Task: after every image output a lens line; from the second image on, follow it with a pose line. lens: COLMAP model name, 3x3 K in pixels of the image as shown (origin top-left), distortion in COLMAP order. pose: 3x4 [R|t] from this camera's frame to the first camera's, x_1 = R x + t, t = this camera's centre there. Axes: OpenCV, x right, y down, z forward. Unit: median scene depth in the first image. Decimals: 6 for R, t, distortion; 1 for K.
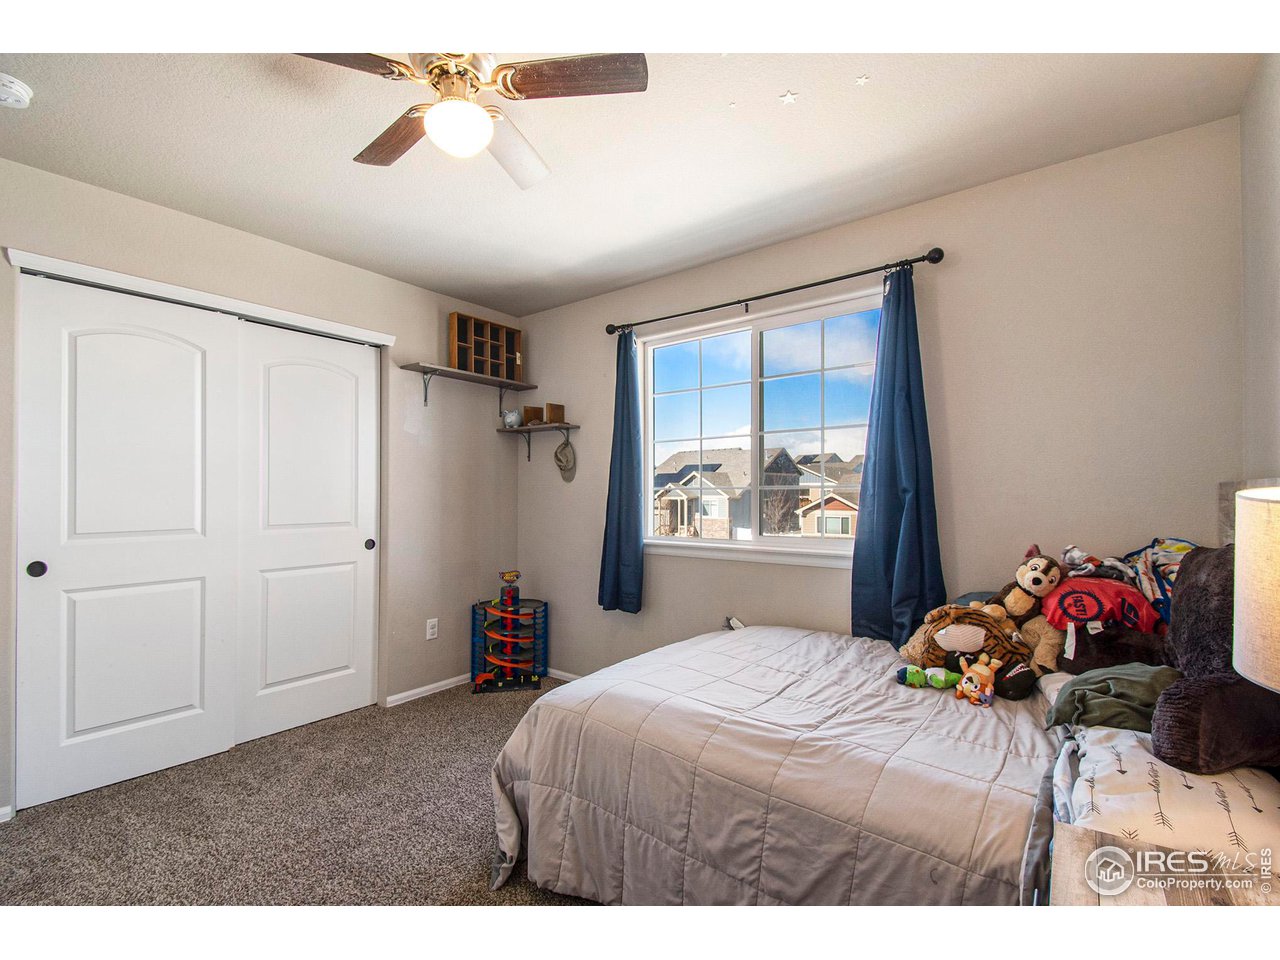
lens RADIAL K [[591.9, 0, 635.0], [0, 591.9, 485.7], [0, 0, 1]] dist [0.021434, -0.040142]
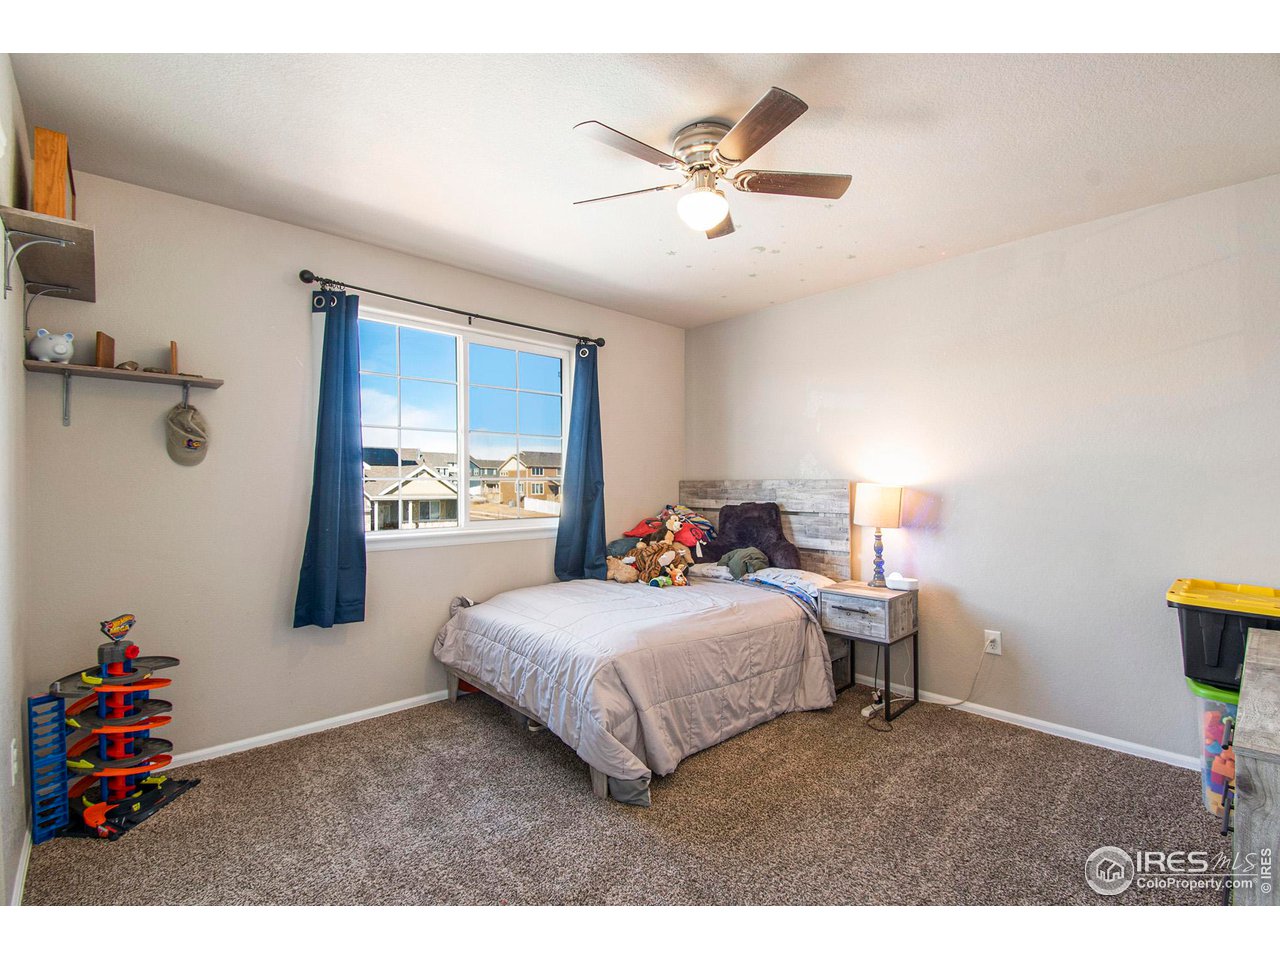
lens RADIAL K [[591.9, 0, 635.0], [0, 591.9, 485.7], [0, 0, 1]] dist [0.021434, -0.040142]
pose [[0.145565, -0.000344, 0.989349, -0.790707], [-0.015168, 0.999882, 0.002579, 0.006879], [-0.989232, -0.015382, 0.145542, 0.463893]]
